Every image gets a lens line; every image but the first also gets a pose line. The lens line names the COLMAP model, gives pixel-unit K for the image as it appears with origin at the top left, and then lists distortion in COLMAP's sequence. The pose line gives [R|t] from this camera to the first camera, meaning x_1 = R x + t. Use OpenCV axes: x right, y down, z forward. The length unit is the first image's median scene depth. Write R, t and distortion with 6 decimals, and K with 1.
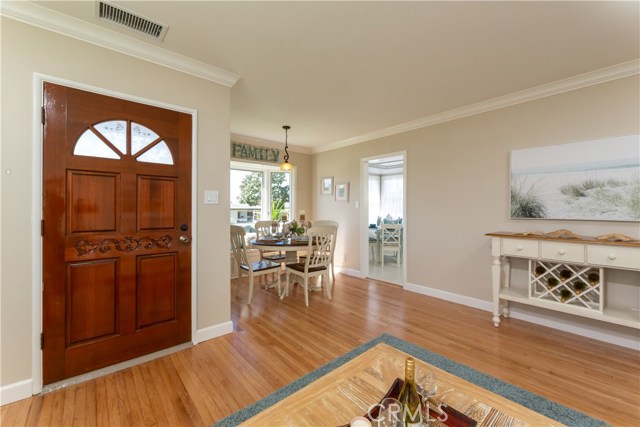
lens RADIAL K [[262.4, 0, 321.6], [0, 262.4, 210.5], [0, 0, 1]] dist [-0.000518, -0.000007]
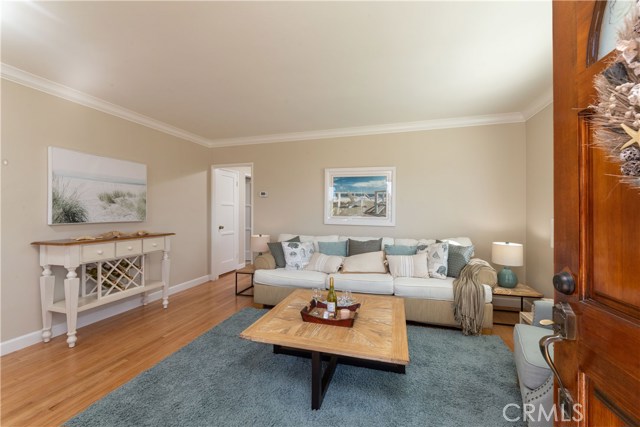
lens RADIAL K [[262.4, 0, 321.6], [0, 262.4, 210.5], [0, 0, 1]] dist [-0.000518, -0.000007]
pose [[-0.536280, 0.001805, 0.844038, -0.593094], [0.003620, 0.999993, 0.000161, -0.016467], [-0.844032, 0.003141, -0.536283, 0.855084]]
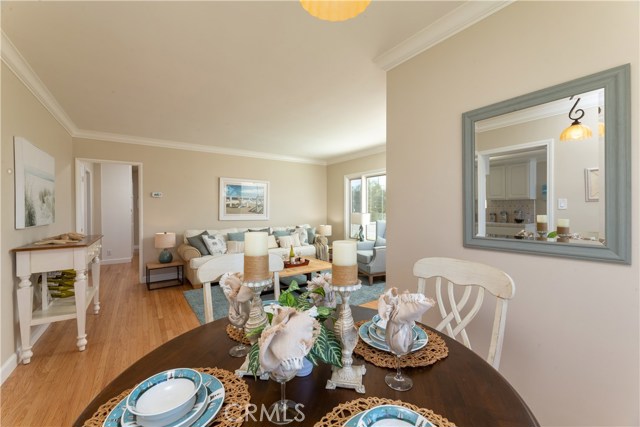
lens RADIAL K [[262.4, 0, 321.6], [0, 262.4, 210.5], [0, 0, 1]] dist [-0.000518, -0.000007]
pose [[-0.994709, 0.002950, 0.102689, -0.238121], [0.004036, 0.999938, 0.010375, -0.029513], [-0.102652, 0.010734, -0.994659, 1.994571]]
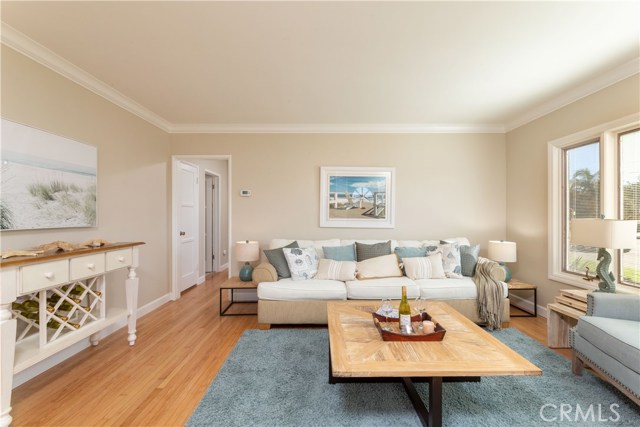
lens RADIAL K [[263.4, 0, 321.9], [0, 263.4, 214.1], [0, 0, 1]] dist [-0.000736, -0.000007]
pose [[-0.757197, 0.002209, 0.653183, -0.198570], [0.004095, 0.999991, 0.001365, -0.007178], [-0.653174, 0.003709, -0.757199, 1.097870]]
